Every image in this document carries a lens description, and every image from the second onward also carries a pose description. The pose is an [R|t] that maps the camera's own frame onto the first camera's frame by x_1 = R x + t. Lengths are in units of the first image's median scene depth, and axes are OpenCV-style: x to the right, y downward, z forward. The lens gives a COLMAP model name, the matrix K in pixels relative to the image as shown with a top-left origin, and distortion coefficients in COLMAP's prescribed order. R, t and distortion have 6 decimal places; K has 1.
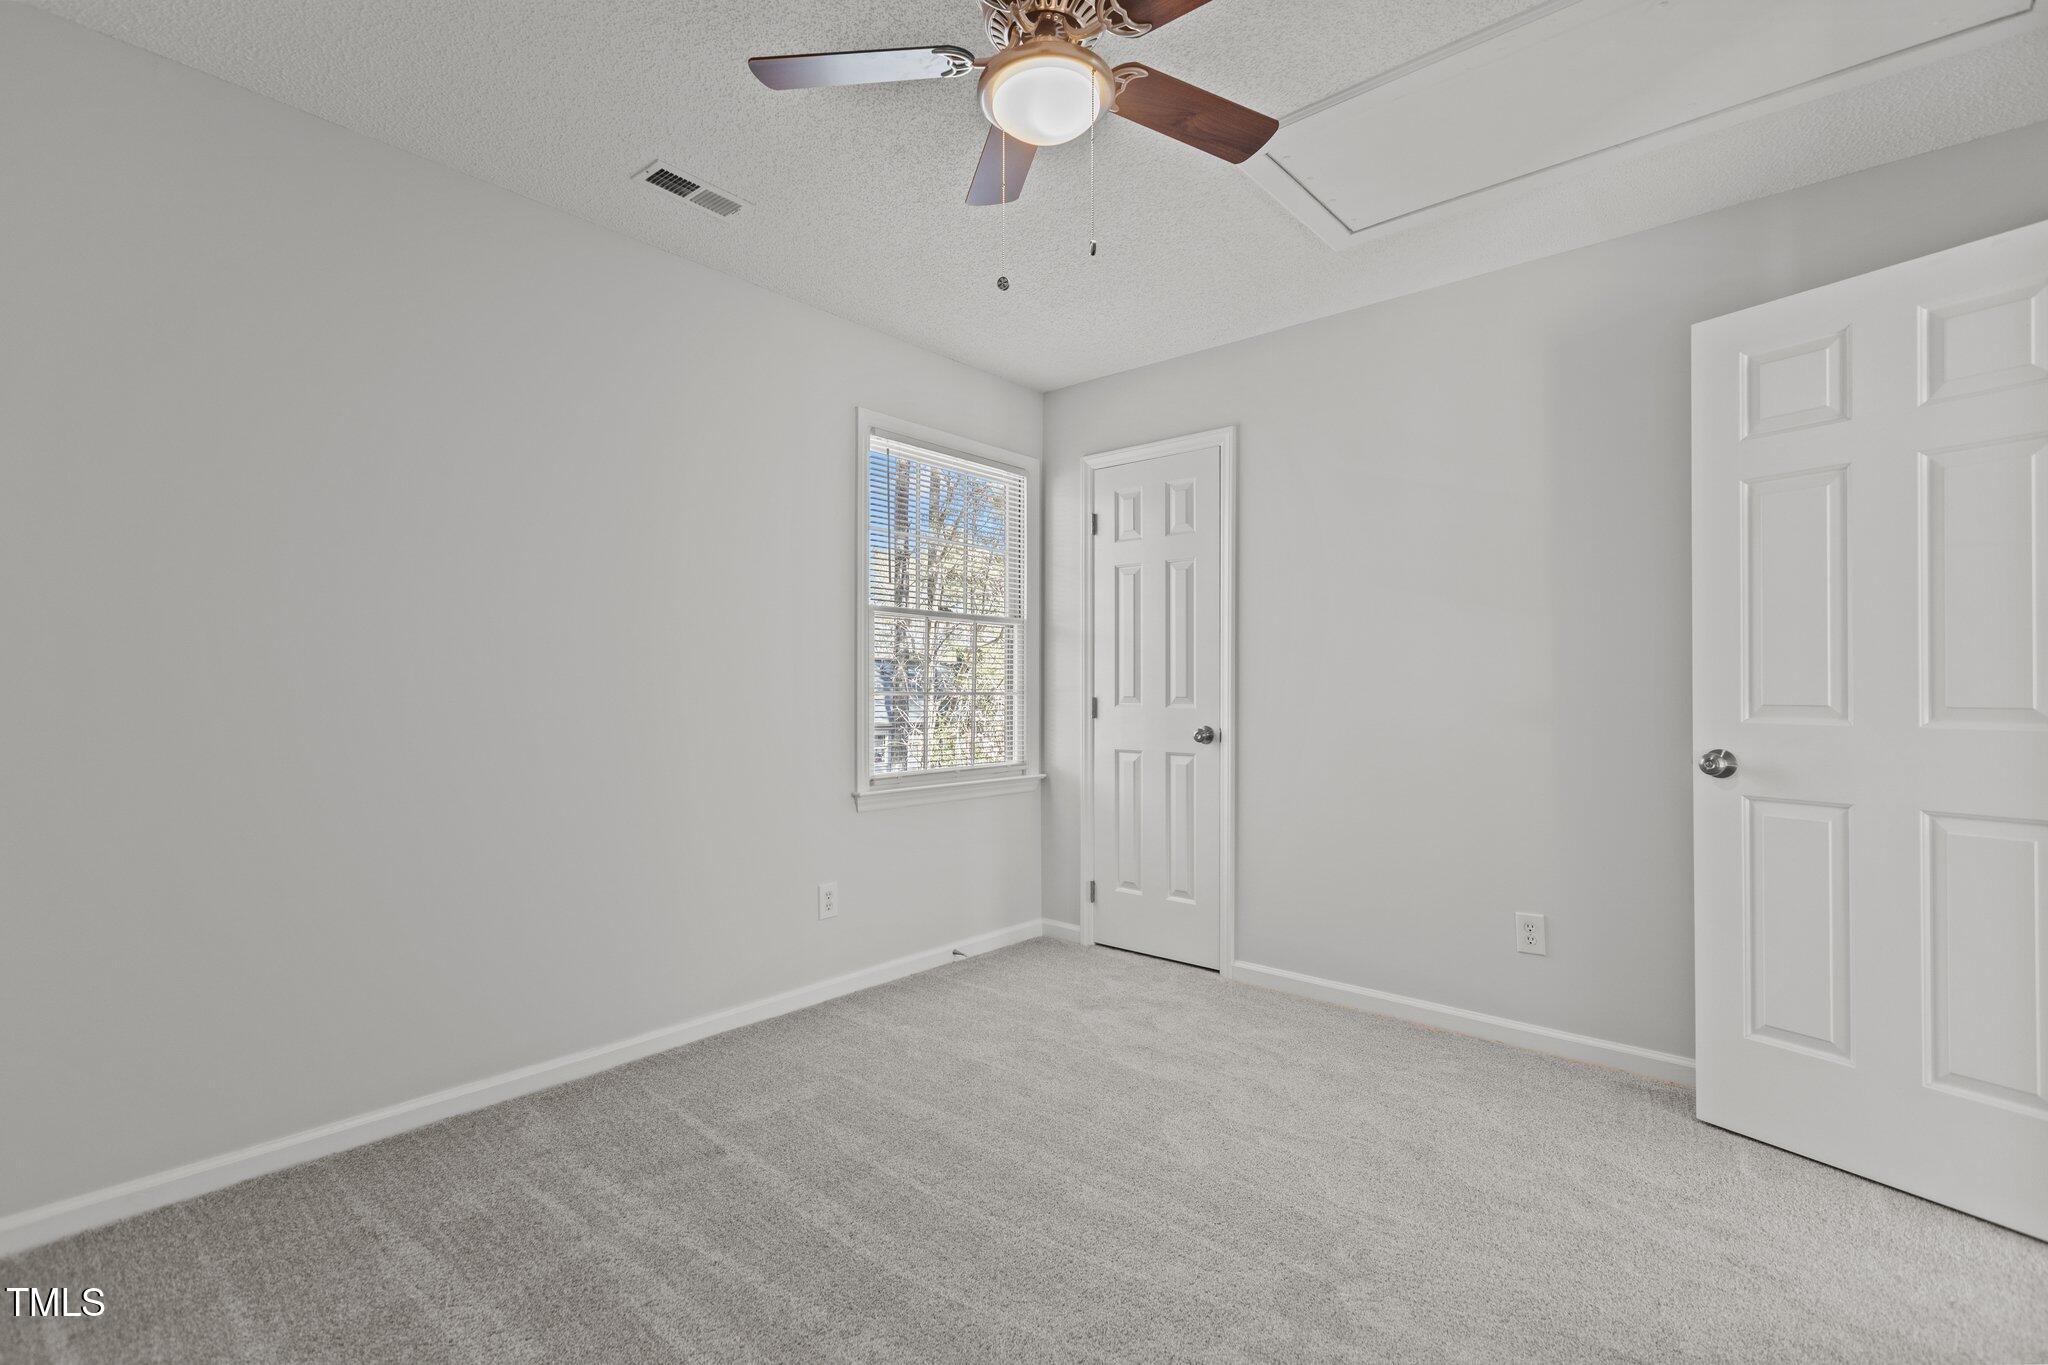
lens RADIAL K [[918.0, 0, 1029.6], [0, 918.0, 691.9], [0, 0, 1]] dist [-0.000934, -0.000272]
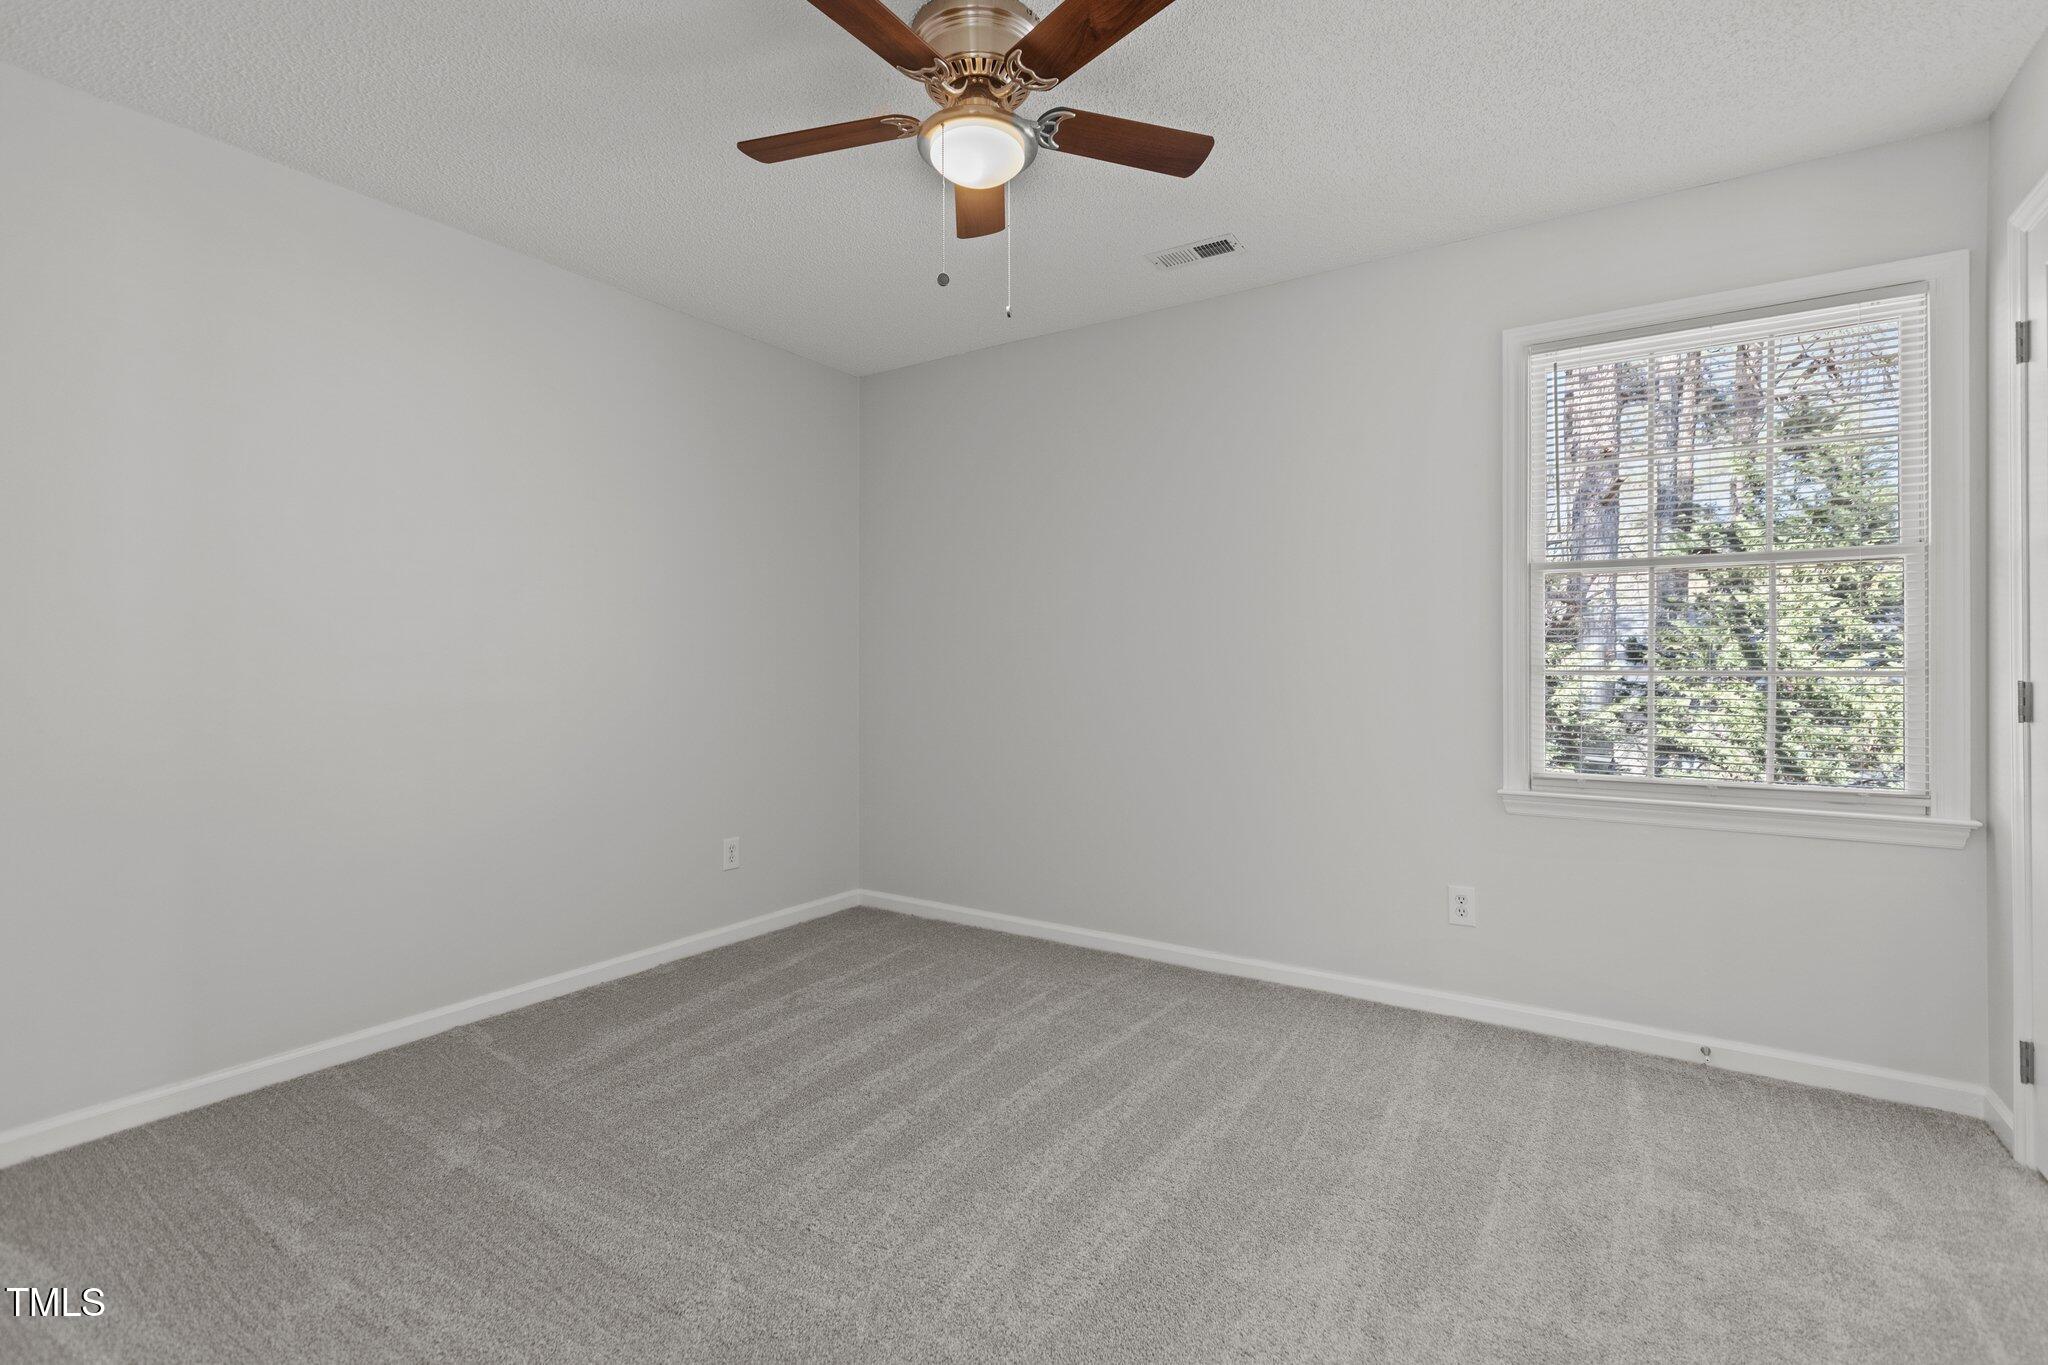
lens RADIAL K [[918.0, 0, 1029.9], [0, 918.0, 670.0], [0, 0, 1]] dist [-0.000934, -0.000272]
pose [[0.141737, -0.003263, -0.989899, 0.610360], [-0.001973, 0.999992, -0.003578, 0.004379], [0.989902, 0.002461, 0.141730, 0.471773]]
